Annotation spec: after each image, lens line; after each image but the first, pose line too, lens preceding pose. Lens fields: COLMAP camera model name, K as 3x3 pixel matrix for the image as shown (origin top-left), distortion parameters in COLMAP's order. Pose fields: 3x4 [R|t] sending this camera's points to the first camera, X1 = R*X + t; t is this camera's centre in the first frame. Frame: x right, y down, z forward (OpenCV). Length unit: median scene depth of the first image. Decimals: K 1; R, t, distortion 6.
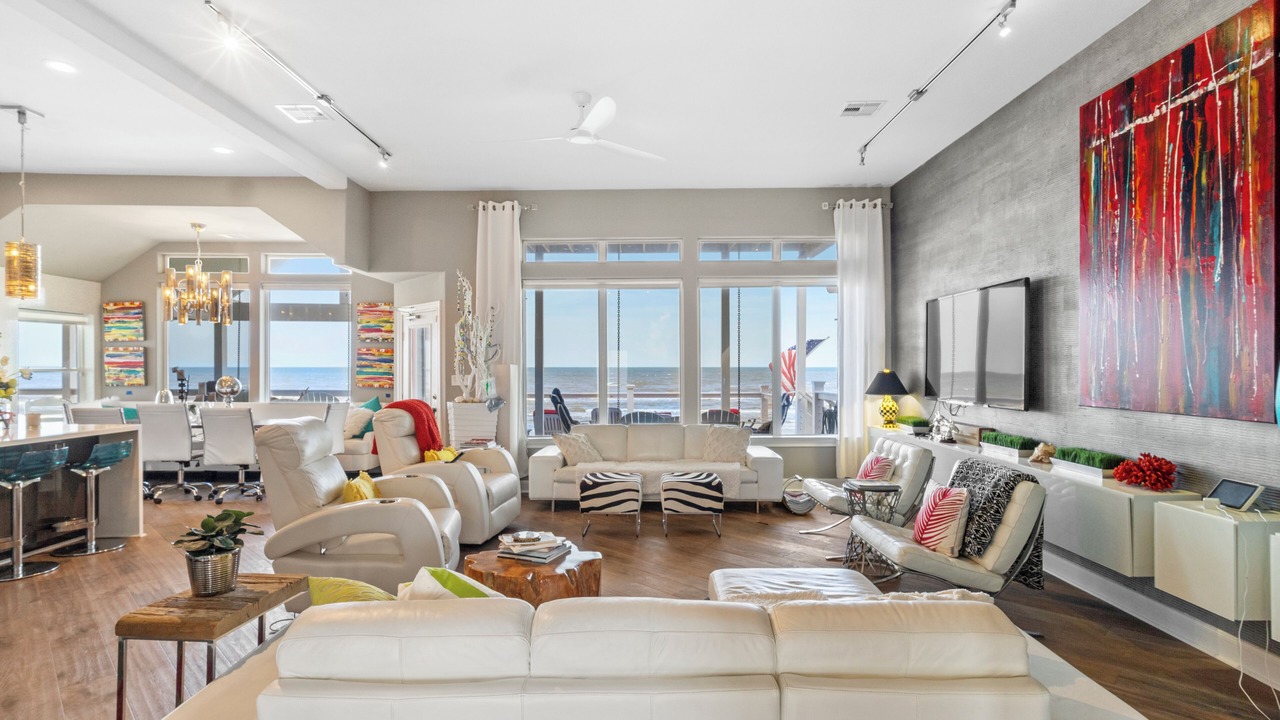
lens RADIAL K [[649.3, 0, 637.4], [0, 649.3, 379.4], [0, 0, 1]] dist [0.002502, 0.001381]
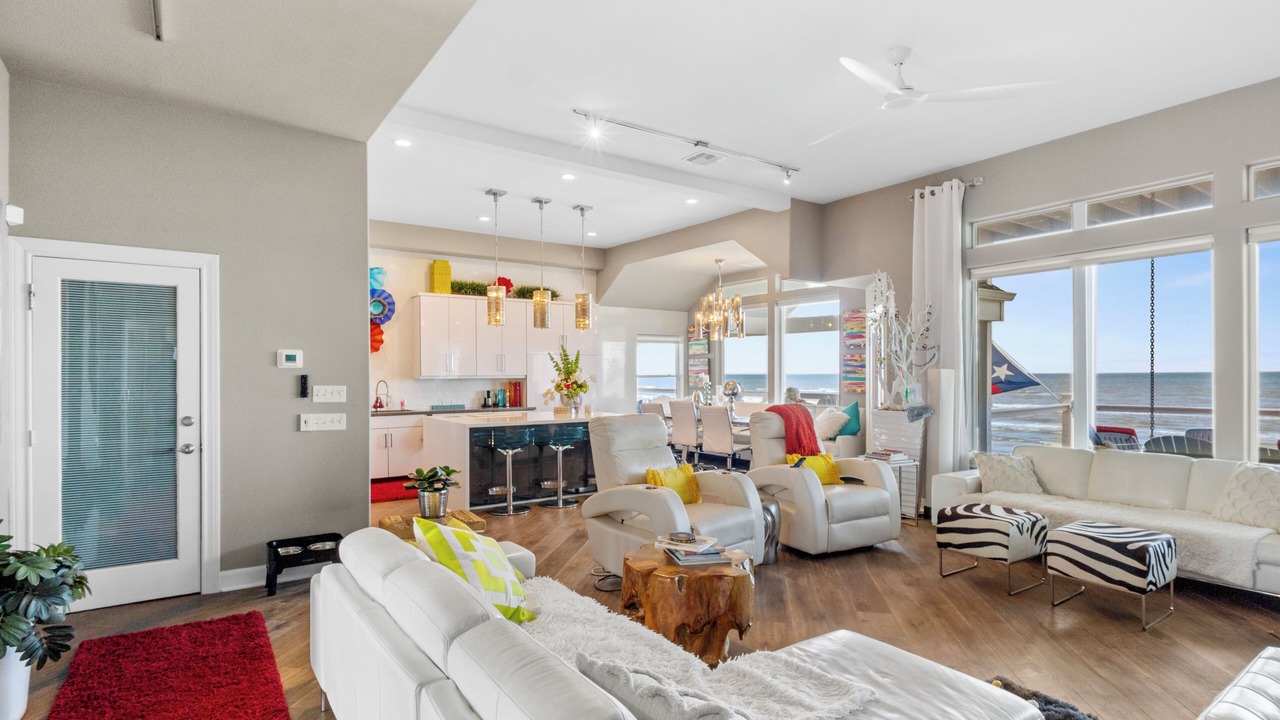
lens RADIAL K [[649.3, 0, 637.4], [0, 649.3, 379.4], [0, 0, 1]] dist [0.002502, 0.001381]
pose [[0.578661, 0.002396, -0.815565, 0.271363], [-0.010395, 0.999936, -0.004437, -0.000417], [0.815502, 0.011045, 0.578649, 0.156420]]
